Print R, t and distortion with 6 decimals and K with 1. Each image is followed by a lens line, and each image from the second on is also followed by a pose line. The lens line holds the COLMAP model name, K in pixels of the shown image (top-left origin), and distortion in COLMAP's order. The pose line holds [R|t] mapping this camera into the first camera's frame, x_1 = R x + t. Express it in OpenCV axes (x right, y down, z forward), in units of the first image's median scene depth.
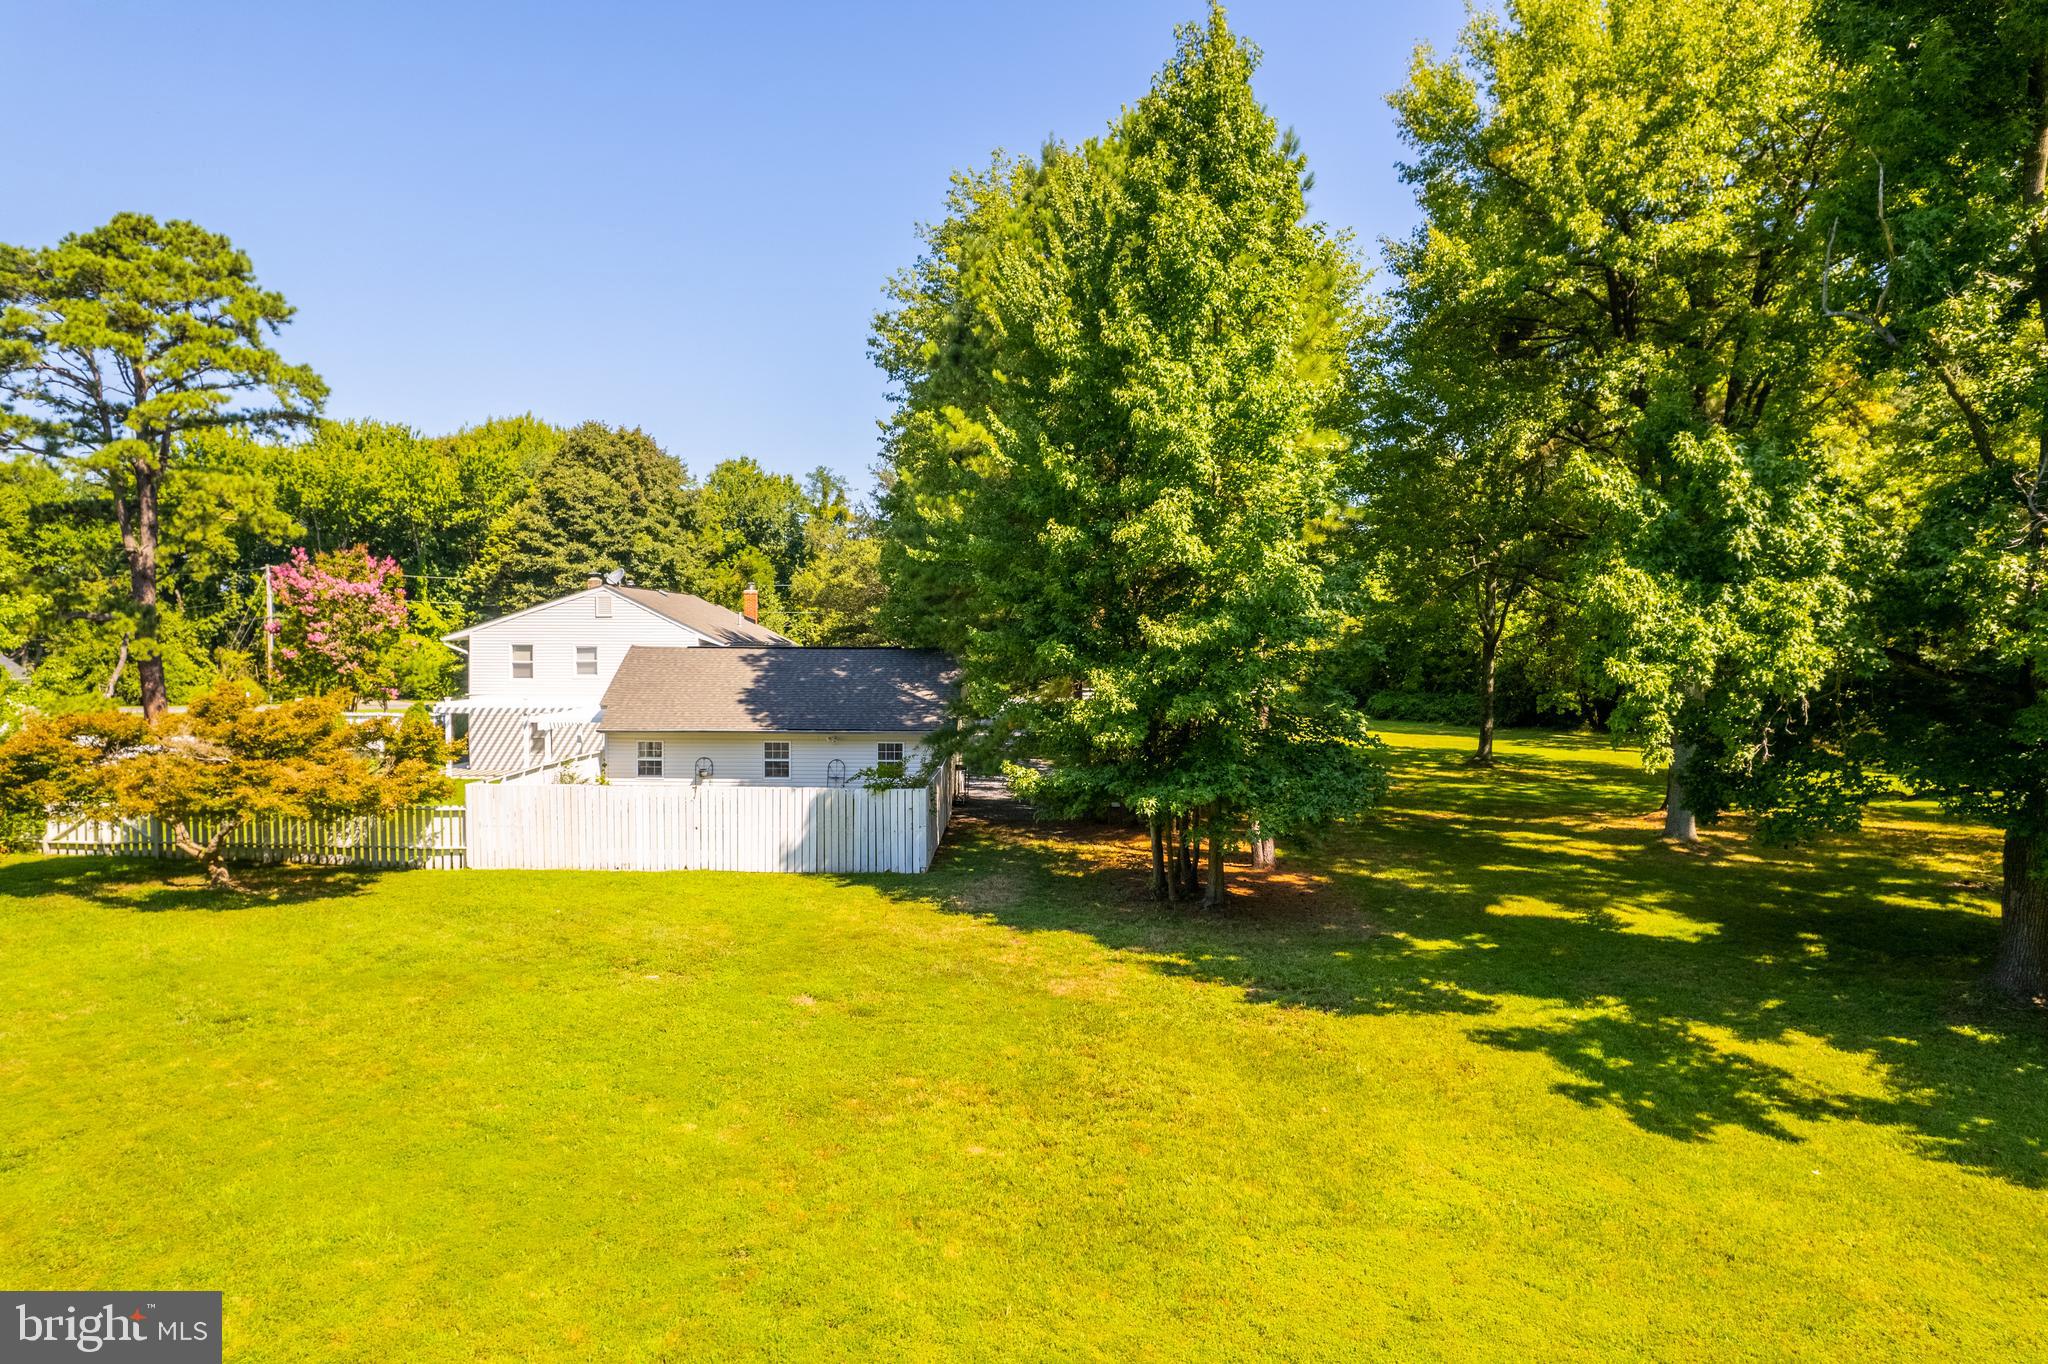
lens RADIAL K [[1306.4, 0, 1019.3], [0, 1306.4, 698.8], [0, 0, 1]] dist [-0.047990, 0.000819]
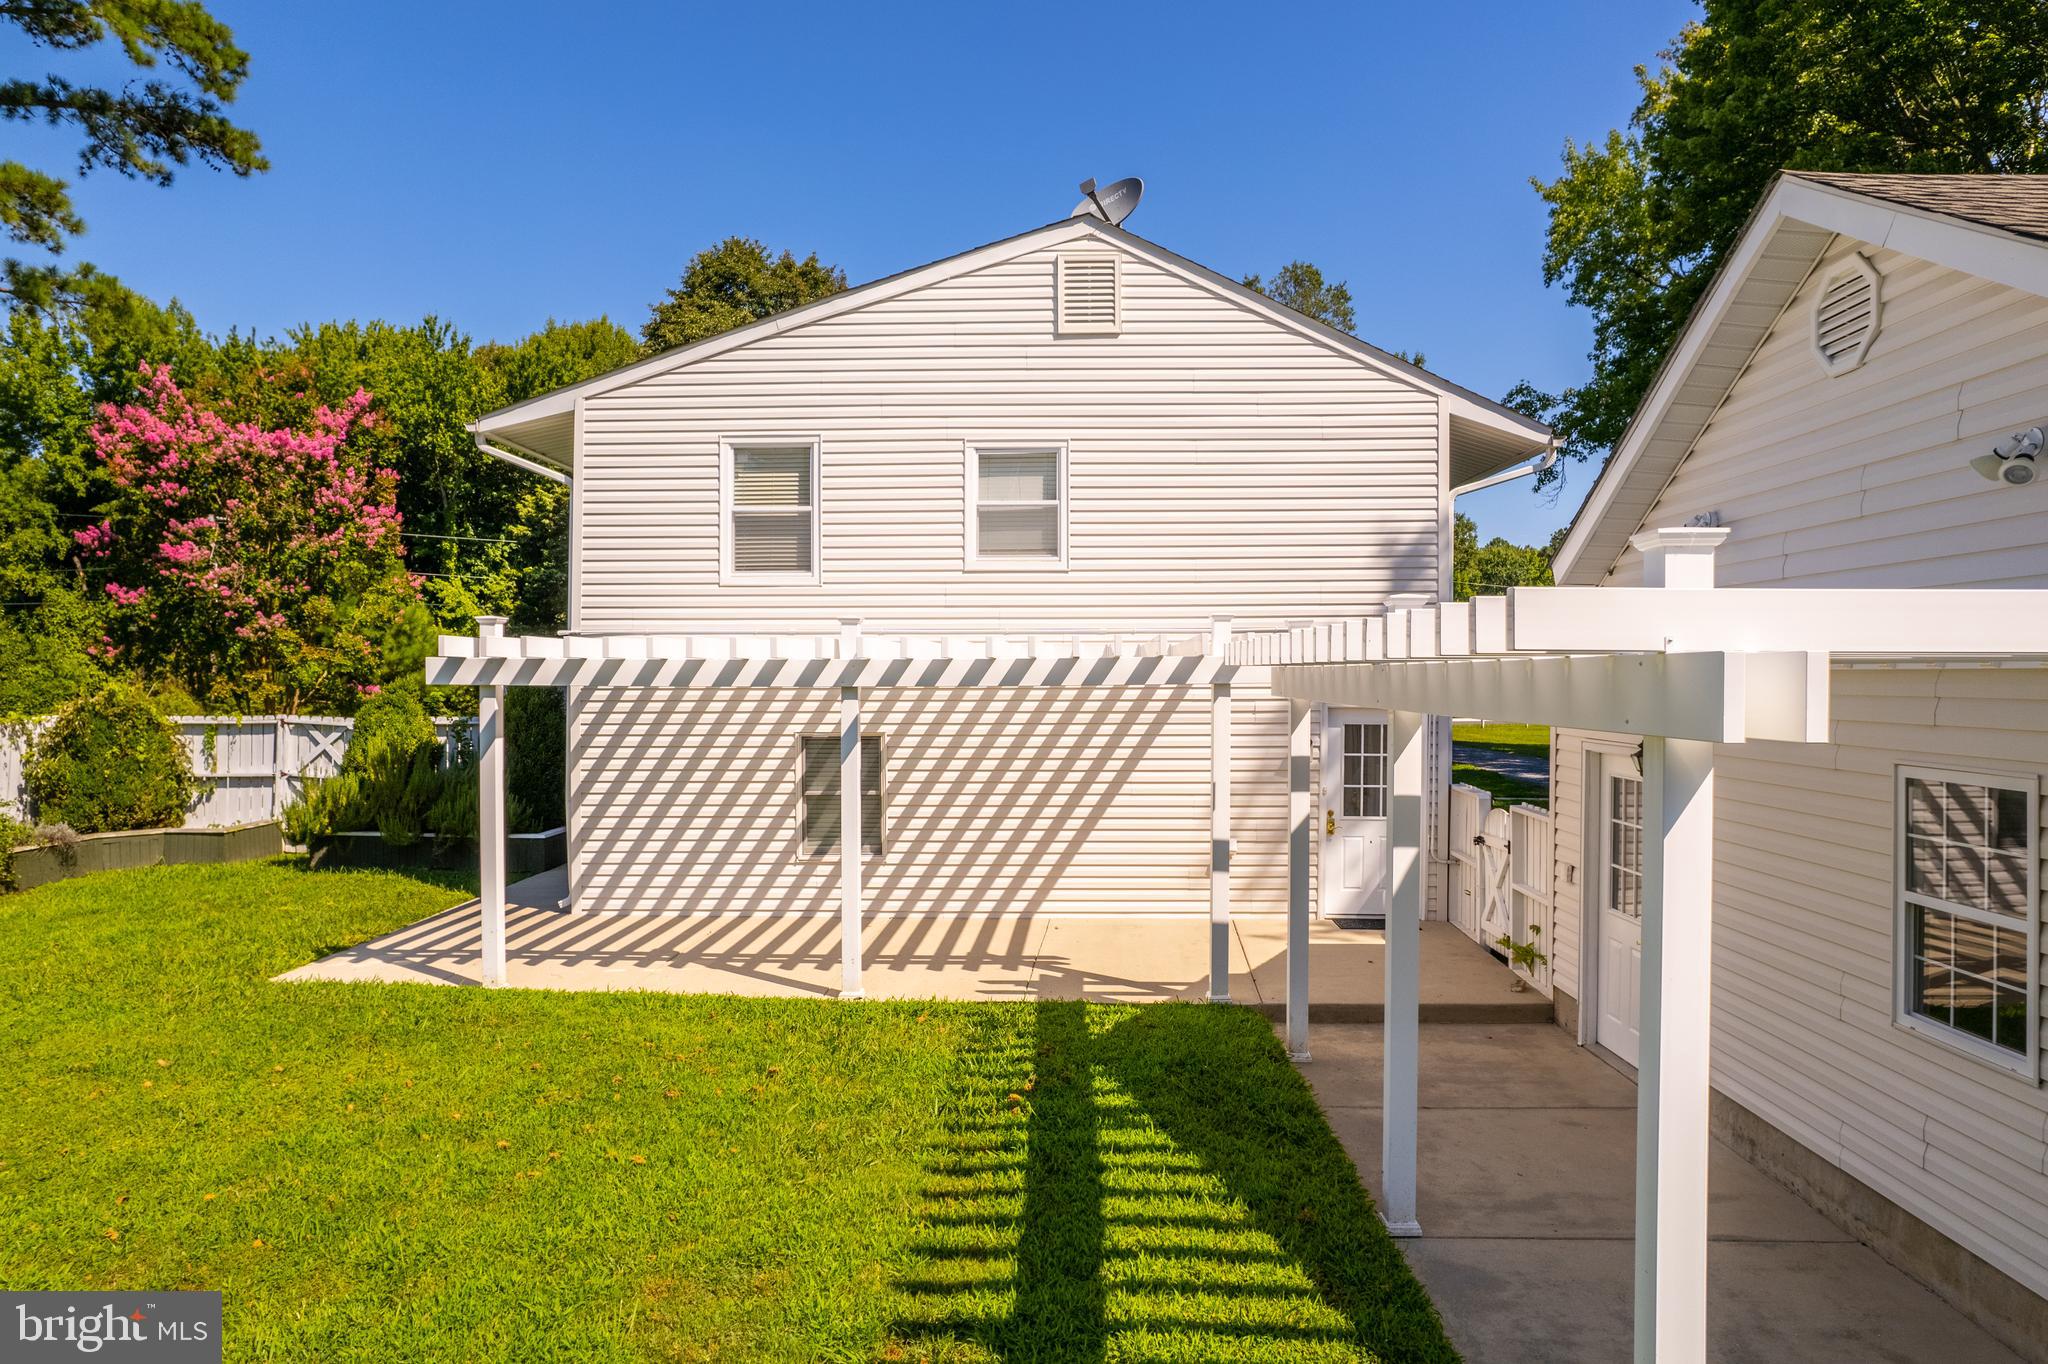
lens RADIAL K [[1329.8, 0, 1025.2], [0, 1329.8, 693.0], [0, 0, 1]] dist [-0.083314, 0.075694]
pose [[0.999662, -0.003052, -0.025814, -0.192320], [0.002153, 0.999393, -0.034760, 0.010931], [0.025905, 0.034692, 0.999062, 0.434667]]
